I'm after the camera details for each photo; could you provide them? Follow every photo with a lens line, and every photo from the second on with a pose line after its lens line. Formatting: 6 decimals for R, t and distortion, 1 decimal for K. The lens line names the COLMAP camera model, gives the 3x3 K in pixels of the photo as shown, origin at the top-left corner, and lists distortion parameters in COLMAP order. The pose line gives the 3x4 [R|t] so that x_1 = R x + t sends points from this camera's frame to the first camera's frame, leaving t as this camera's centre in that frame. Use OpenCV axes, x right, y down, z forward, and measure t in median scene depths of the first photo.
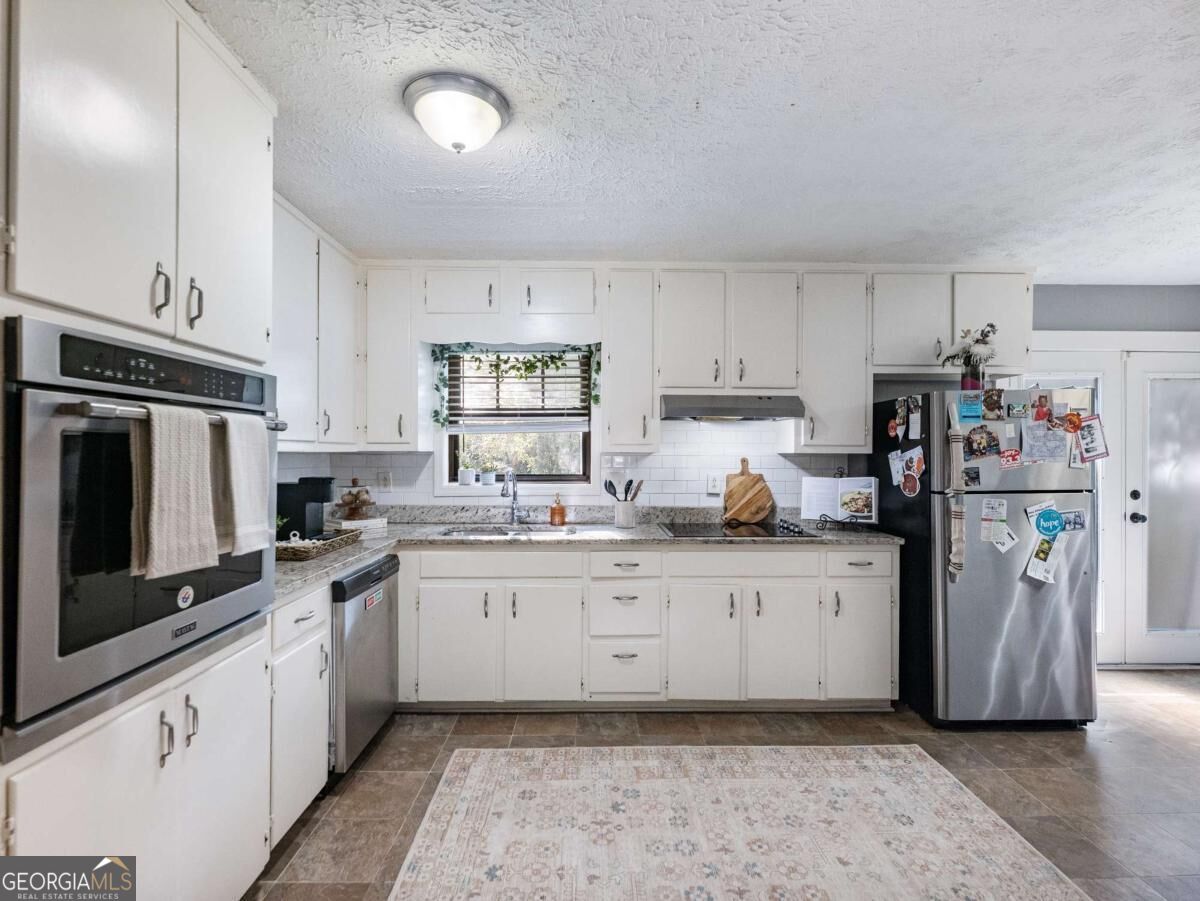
lens RADIAL K [[557.4, 0, 602.7], [0, 557.4, 451.6], [0, 0, 1]] dist [-0.000646, -0.000044]
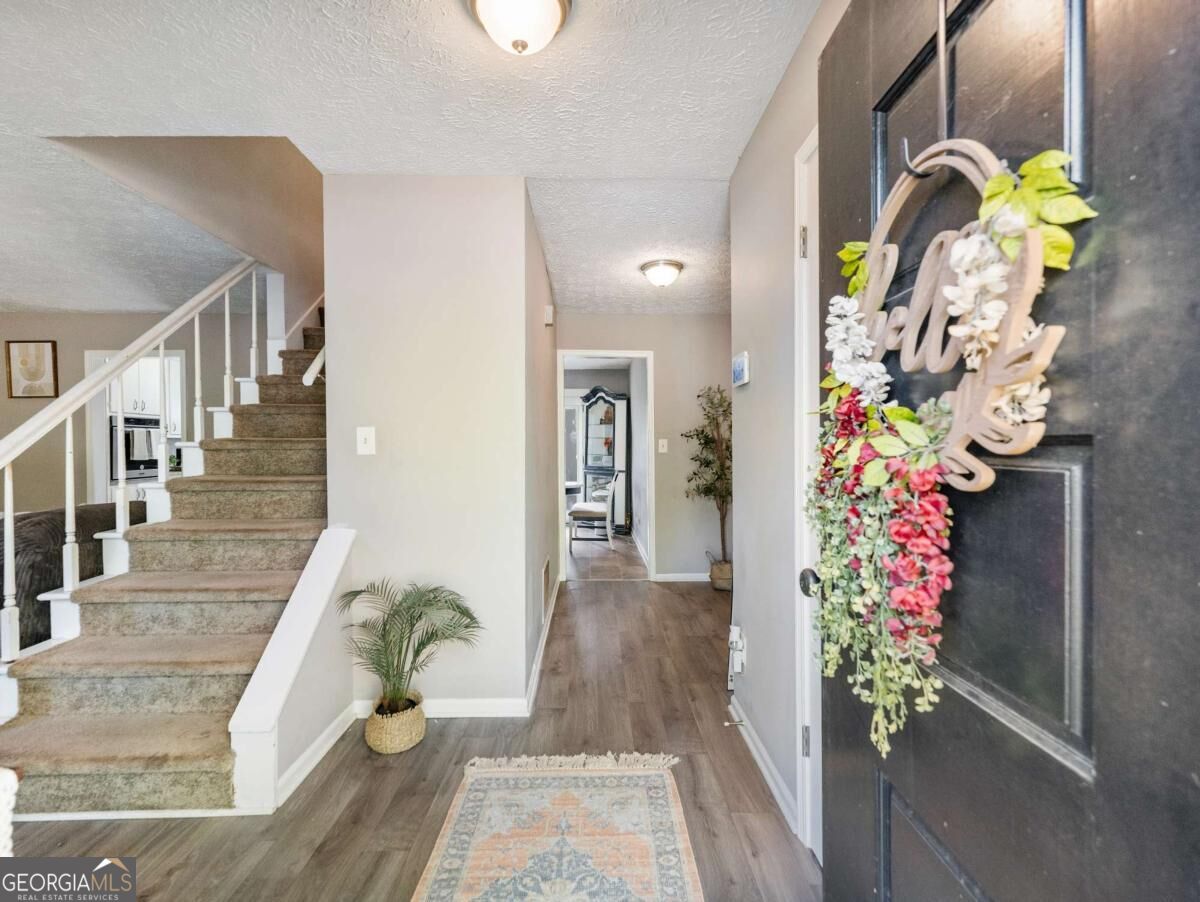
lens RADIAL K [[557.4, 0, 600.7], [0, 557.4, 451.5], [0, 0, 1]] dist [-0.000646, -0.000044]
pose [[0.999957, -0.007651, 0.005183, 1.603099], [0.007605, 0.999933, 0.008755, 0.057346], [-0.005250, -0.008715, 0.999948, -1.926470]]
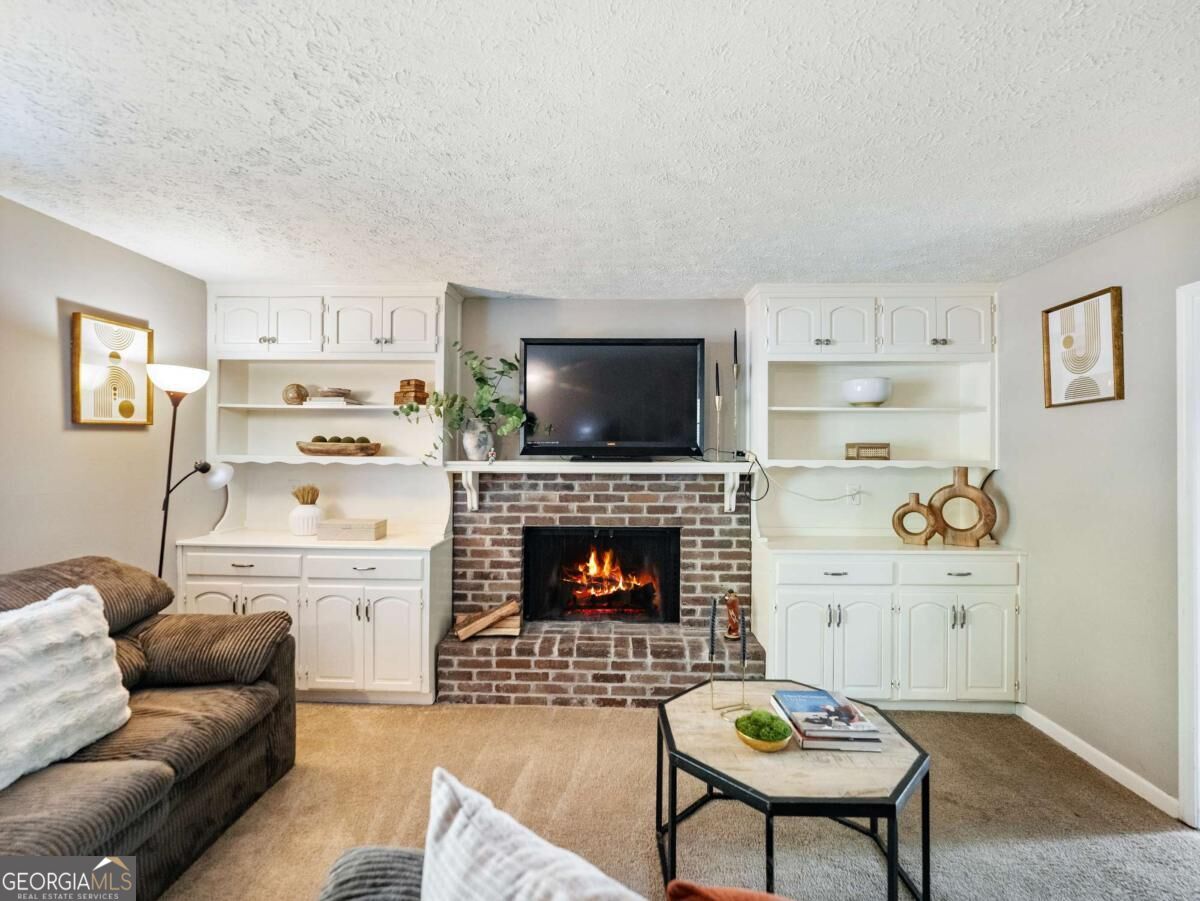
lens RADIAL K [[557.4, 0, 600.8], [0, 557.4, 448.8], [0, 0, 1]] dist [-0.000646, -0.000044]
pose [[-0.039559, -0.003825, -0.999210, 0.753403], [-0.001538, 0.999992, -0.003767, -0.034999], [0.999216, 0.001388, -0.039564, -0.876784]]
